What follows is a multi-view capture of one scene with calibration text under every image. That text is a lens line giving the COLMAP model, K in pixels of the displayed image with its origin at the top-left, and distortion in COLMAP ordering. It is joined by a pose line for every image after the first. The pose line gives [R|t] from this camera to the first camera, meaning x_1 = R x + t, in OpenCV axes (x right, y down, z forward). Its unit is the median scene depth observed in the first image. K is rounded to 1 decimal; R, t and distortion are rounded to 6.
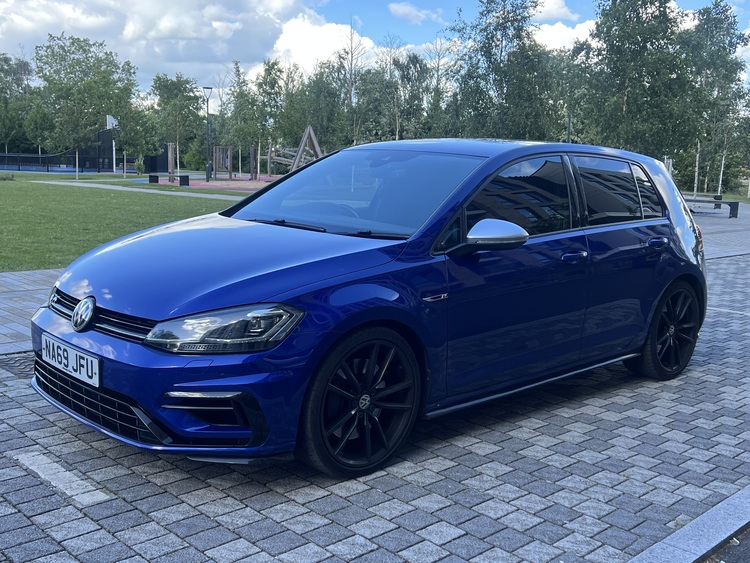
lens RADIAL K [[825.8, 0, 375.3], [0, 825.8, 281.0], [0, 0, 1]] dist [0.051783, 0.000000]
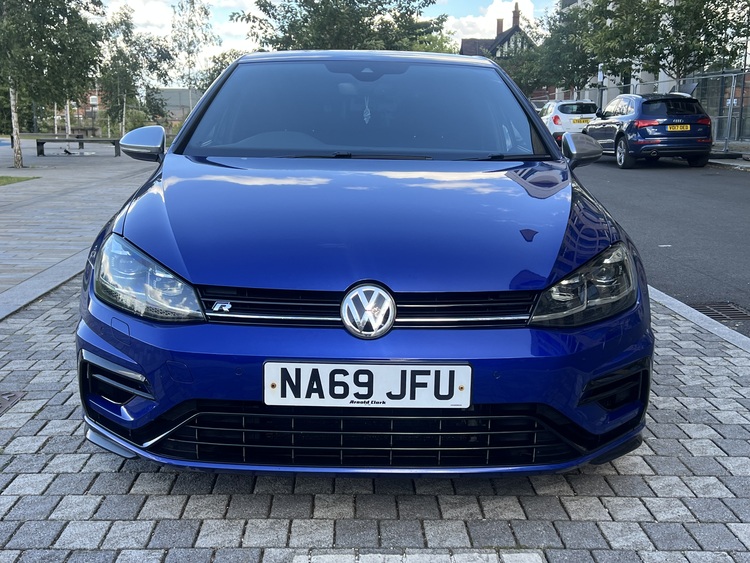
lens RADIAL K [[868.6, 0, 372.2], [0, 868.6, 279.1], [0, 0, 1]] dist [0.051669, 0.000000]
pose [[0.680386, -0.167195, 0.713527, -0.822737], [0.126847, 0.985800, 0.110039, -0.054956], [-0.721793, 0.015639, 0.691932, 0.553269]]
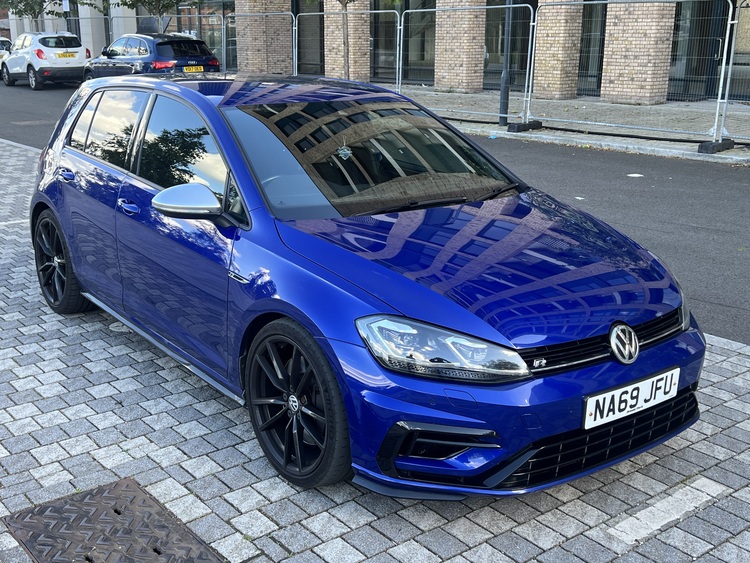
lens RADIAL K [[868.6, 0, 369.8], [0, 868.6, 282.9], [0, 0, 1]] dist [0.051669, 0.000000]
pose [[0.108085, -0.304051, 0.946504, -1.224640], [0.140046, 0.947245, 0.288296, -0.317451], [-0.984228, 0.101394, 0.144965, 1.136185]]
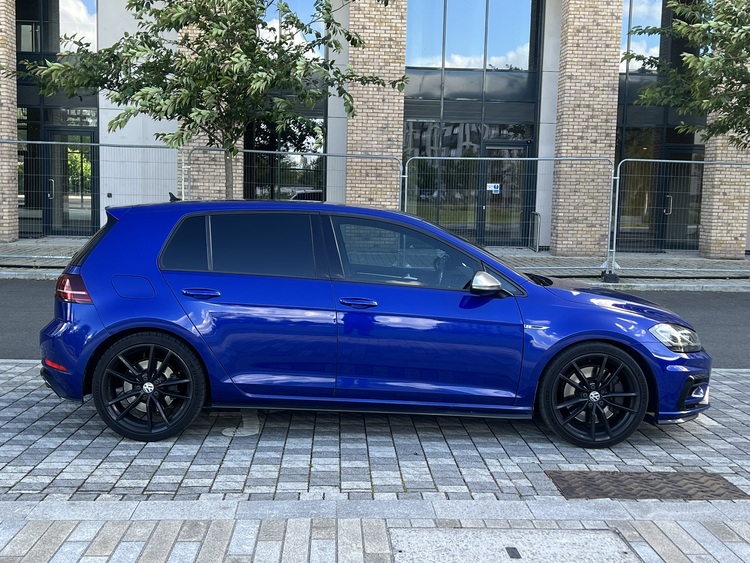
lens RADIAL K [[944.7, 0, 375.9], [0, 944.7, 282.5], [0, 0, 1]] dist [0.088595, 0.000000]
pose [[-0.741525, -0.115626, 0.660887, -1.157193], [0.045263, 0.974172, 0.221222, -0.505852], [-0.669396, 0.193956, -0.717140, 2.790723]]
